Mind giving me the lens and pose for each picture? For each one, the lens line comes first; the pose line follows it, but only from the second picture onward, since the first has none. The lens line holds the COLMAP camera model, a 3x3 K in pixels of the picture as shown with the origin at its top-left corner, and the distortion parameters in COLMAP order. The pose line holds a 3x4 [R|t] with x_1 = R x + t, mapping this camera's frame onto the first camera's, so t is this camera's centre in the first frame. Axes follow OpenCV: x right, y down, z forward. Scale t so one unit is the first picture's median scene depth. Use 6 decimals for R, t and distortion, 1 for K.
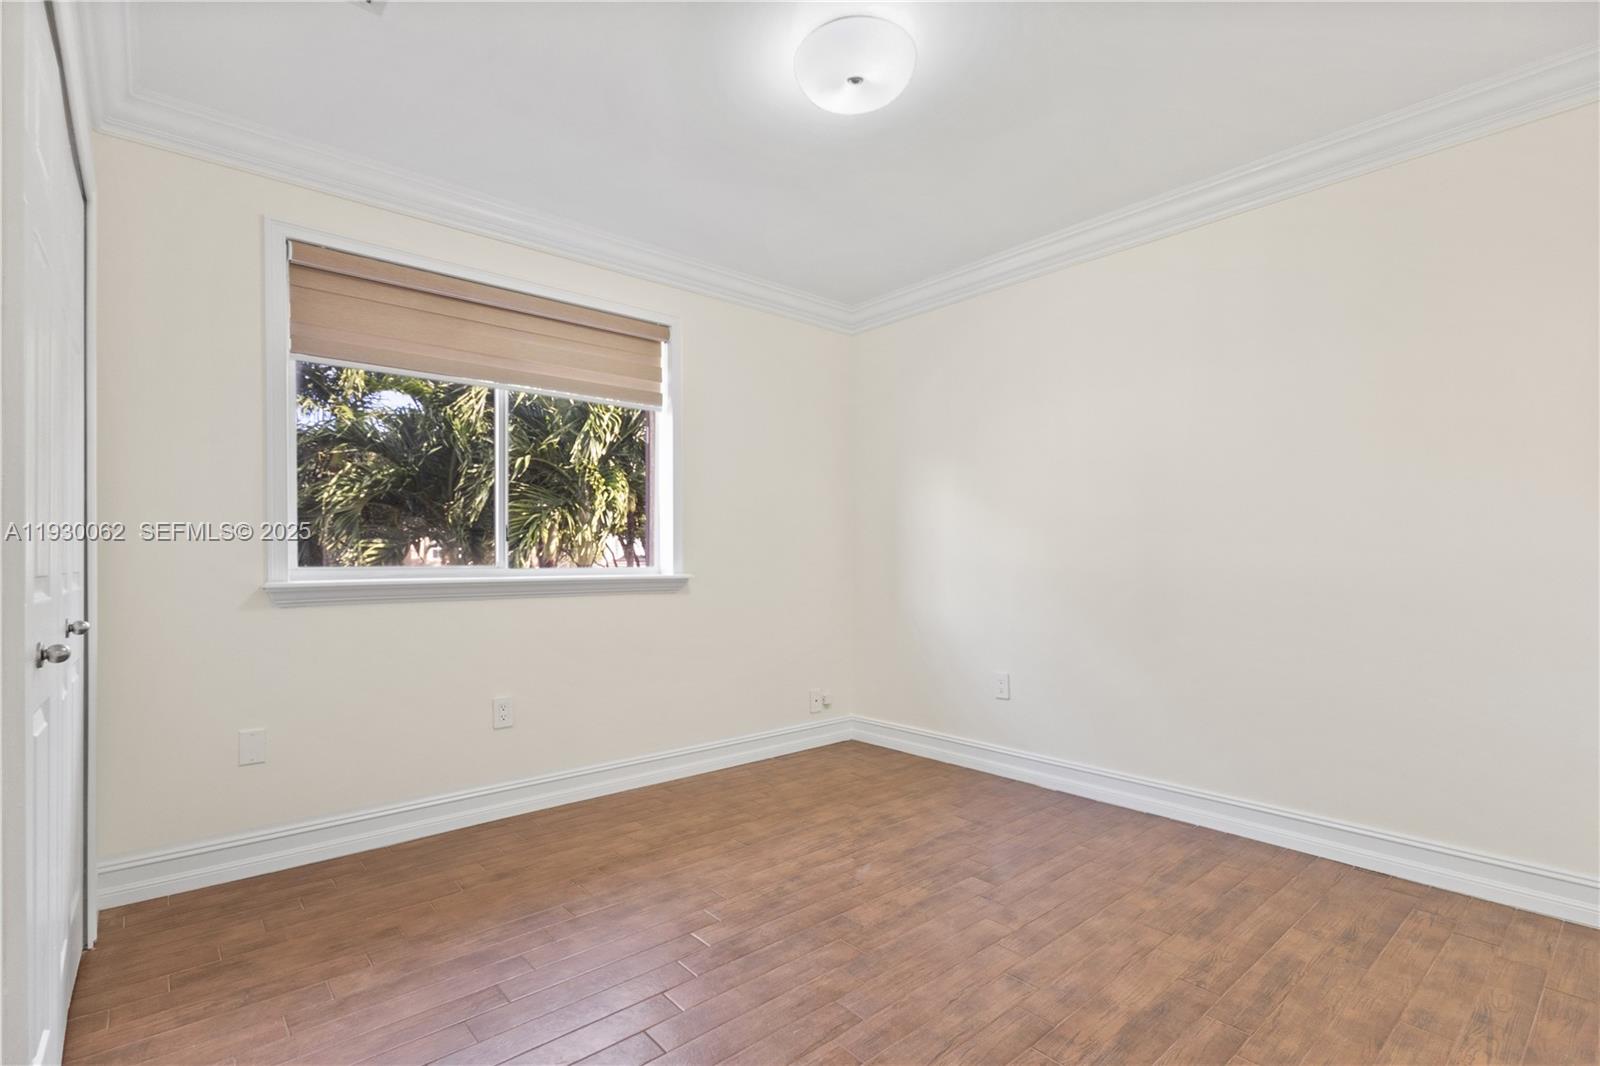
lens RADIAL K [[746.2, 0, 801.8], [0, 746.2, 554.0], [0, 0, 1]] dist [0.001398, 0.000115]
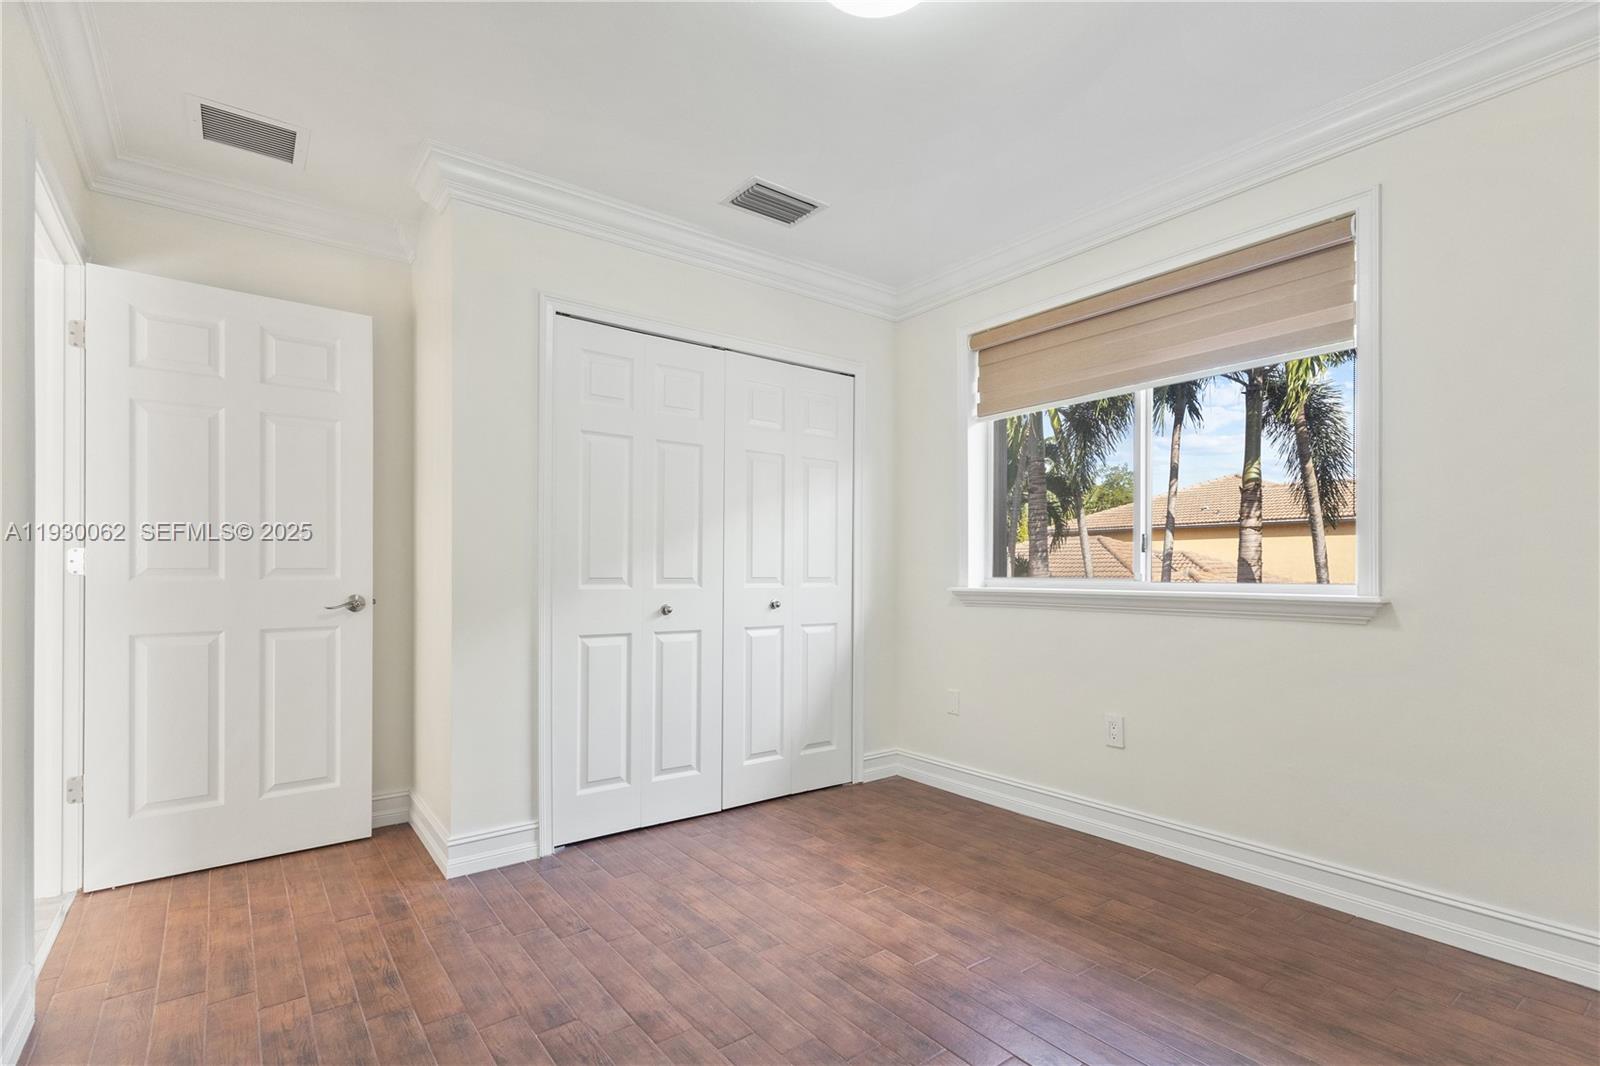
lens RADIAL K [[748.7, 0, 799.2], [0, 748.7, 563.3], [0, 0, 1]] dist [0.002083, 0.000503]
pose [[-0.061080, -0.011062, -0.998072, 0.736683], [0.002544, 0.999934, -0.011239, 0.008531], [0.998130, -0.003226, -0.061048, 0.822674]]
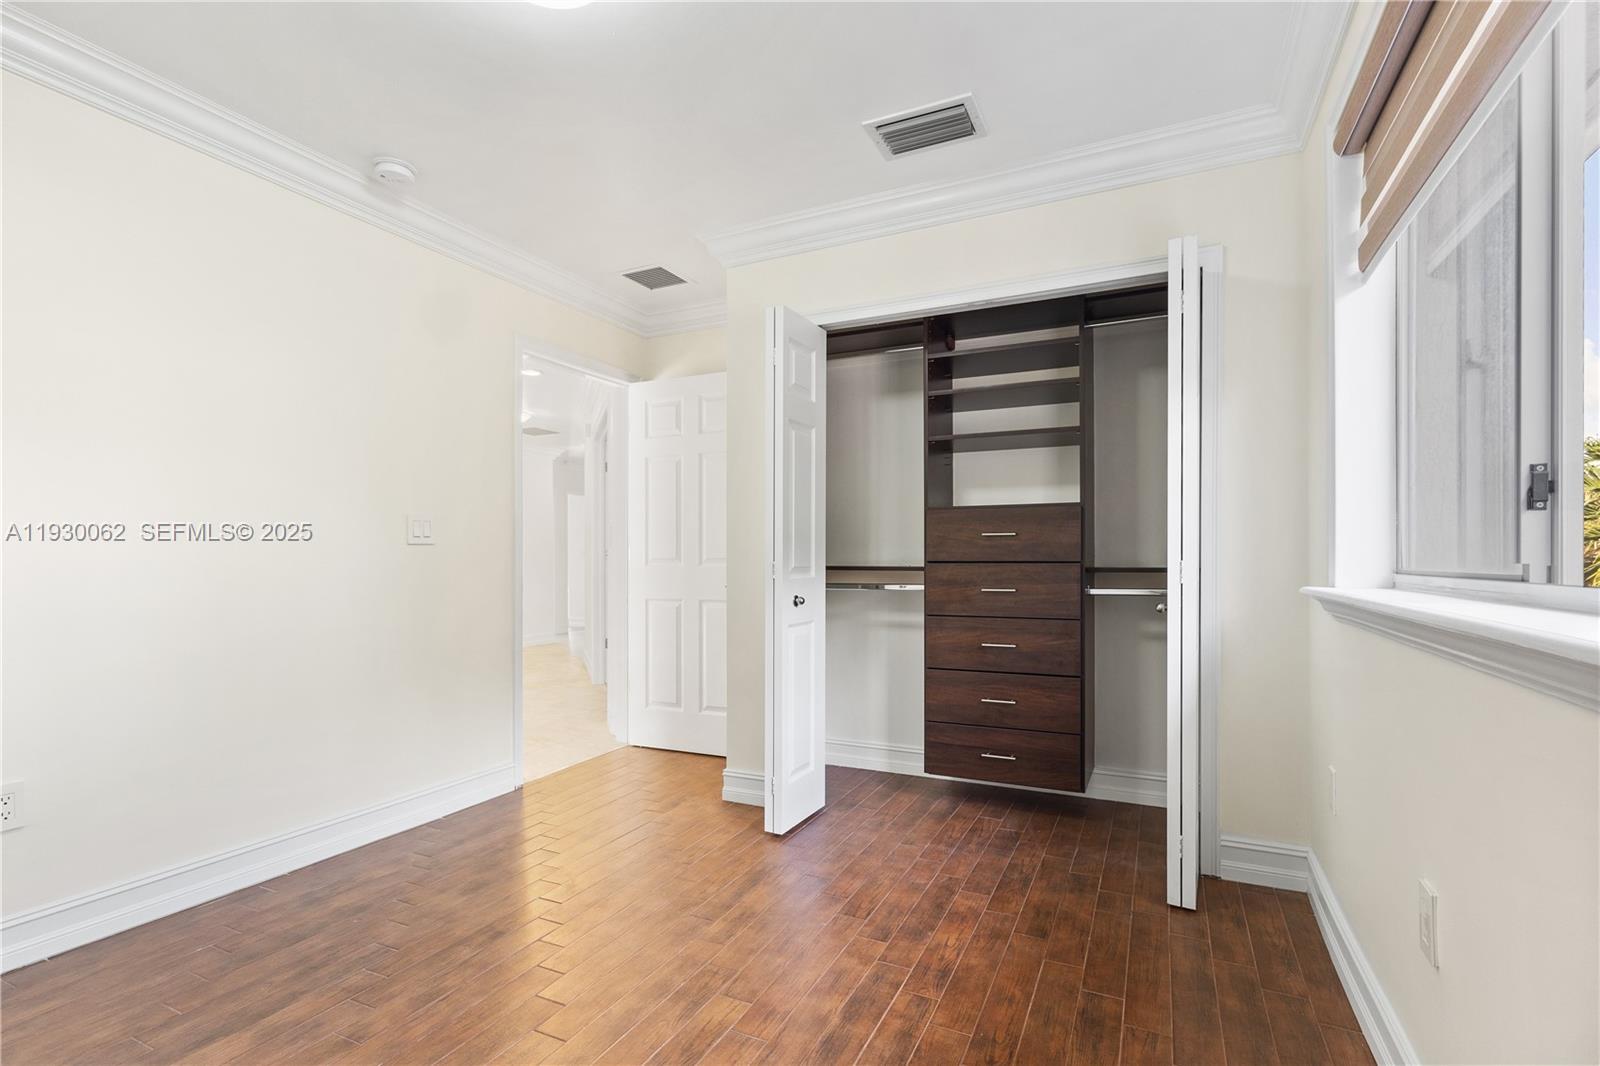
lens RADIAL K [[746.2, 0, 801.8], [0, 746.2, 554.0], [0, 0, 1]] dist [0.001398, 0.000115]
pose [[-0.917258, 0.002803, -0.398283, 0.116727], [0.006089, 0.999957, -0.006986, 0.004239], [0.398246, -0.008833, -0.917236, 1.565224]]
